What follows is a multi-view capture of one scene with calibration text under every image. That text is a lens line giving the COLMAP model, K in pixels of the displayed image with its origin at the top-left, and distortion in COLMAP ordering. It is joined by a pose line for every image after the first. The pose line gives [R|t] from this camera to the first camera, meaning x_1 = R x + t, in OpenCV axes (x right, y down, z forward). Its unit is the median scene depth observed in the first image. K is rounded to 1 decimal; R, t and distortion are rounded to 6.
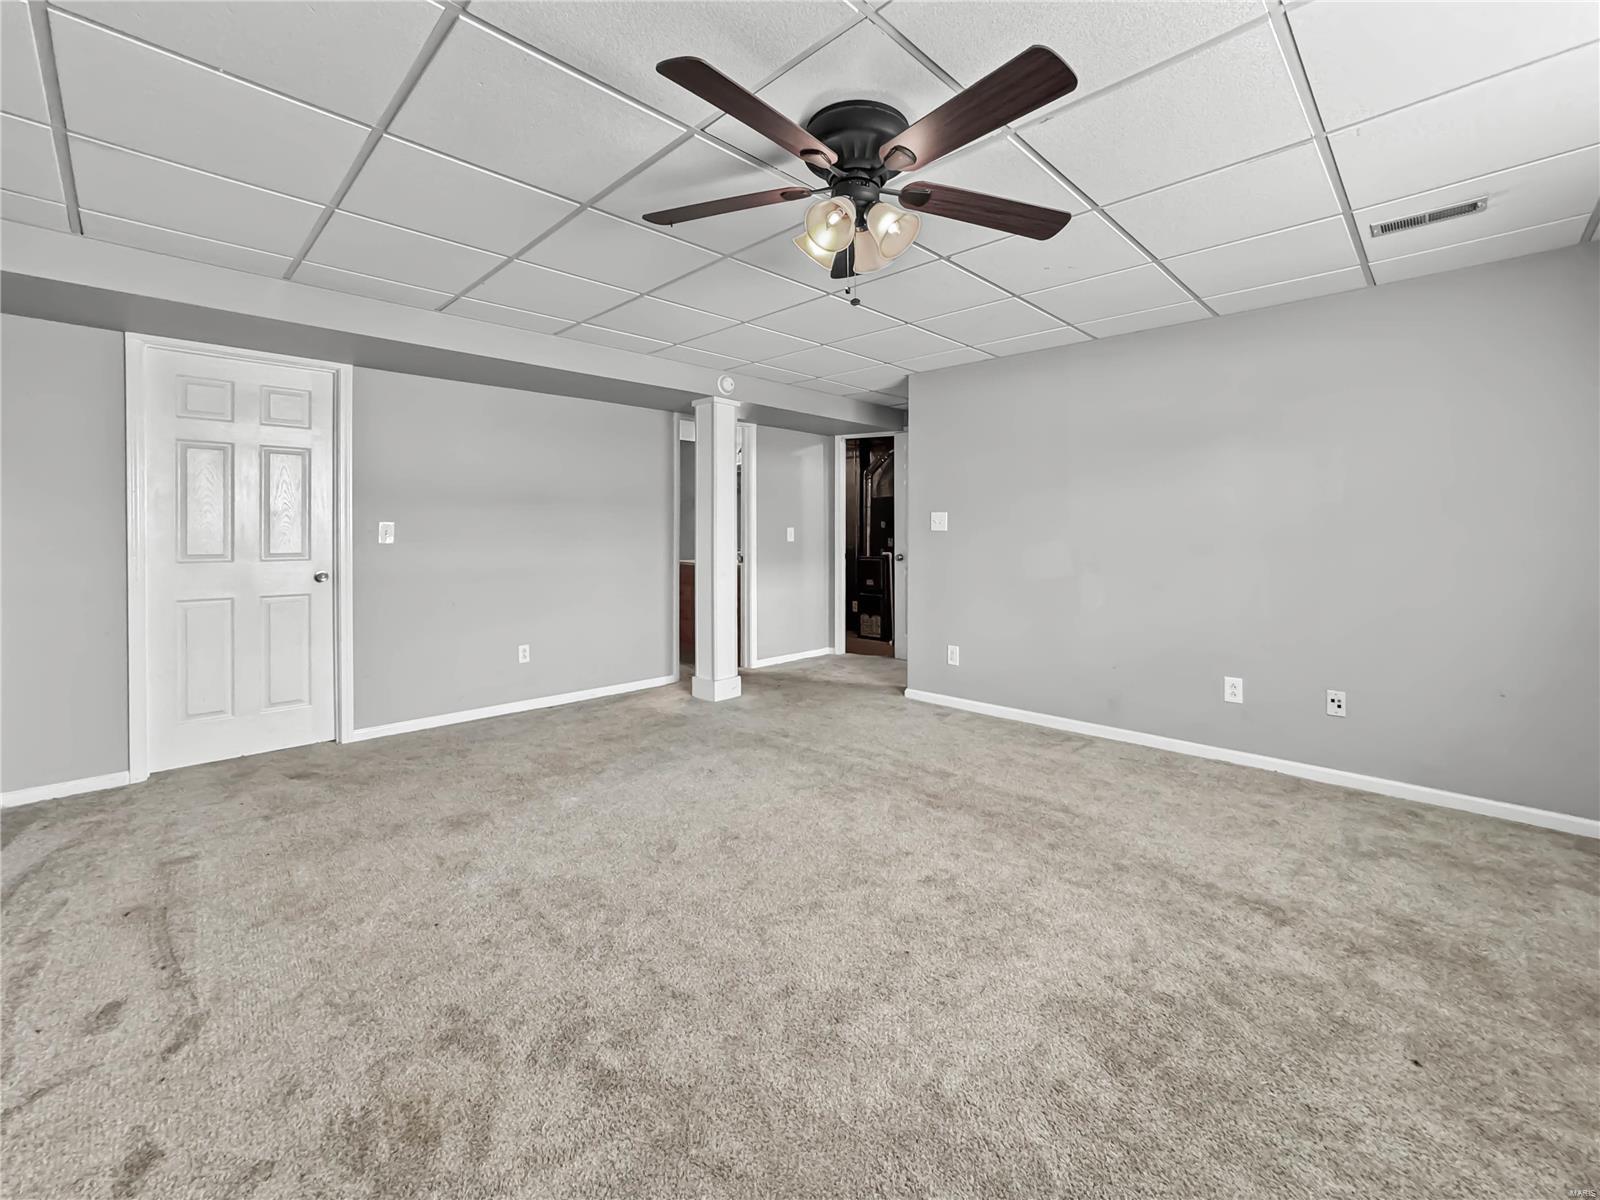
lens RADIAL K [[664.0, 0, 793.3], [0, 664.0, 589.2], [0, 0, 1]] dist [-0.001811, 0.000610]
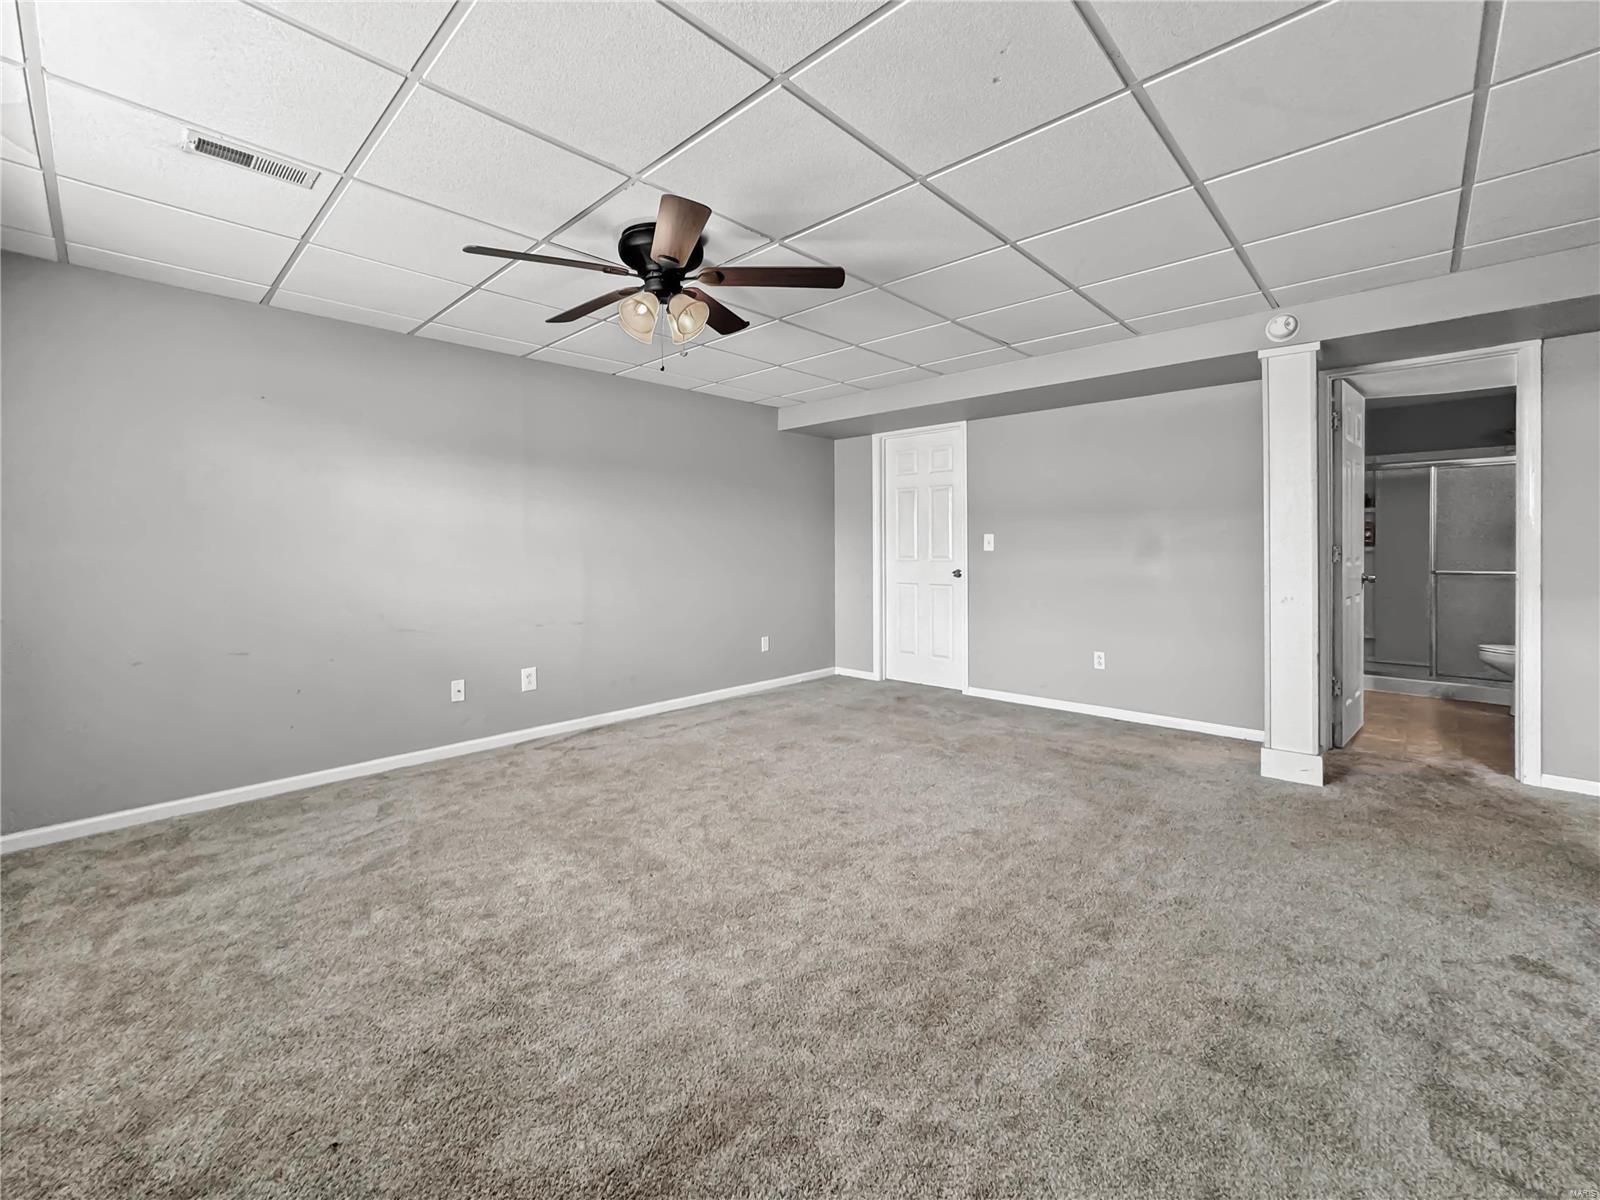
lens RADIAL K [[664.0, 0, 793.3], [0, 664.0, 589.2], [0, 0, 1]] dist [-0.001811, 0.000610]
pose [[0.049195, 0.063649, -0.996759, 0.757177], [-0.077109, 0.995231, 0.059746, -0.046340], [0.995808, 0.073920, 0.053868, 0.626940]]
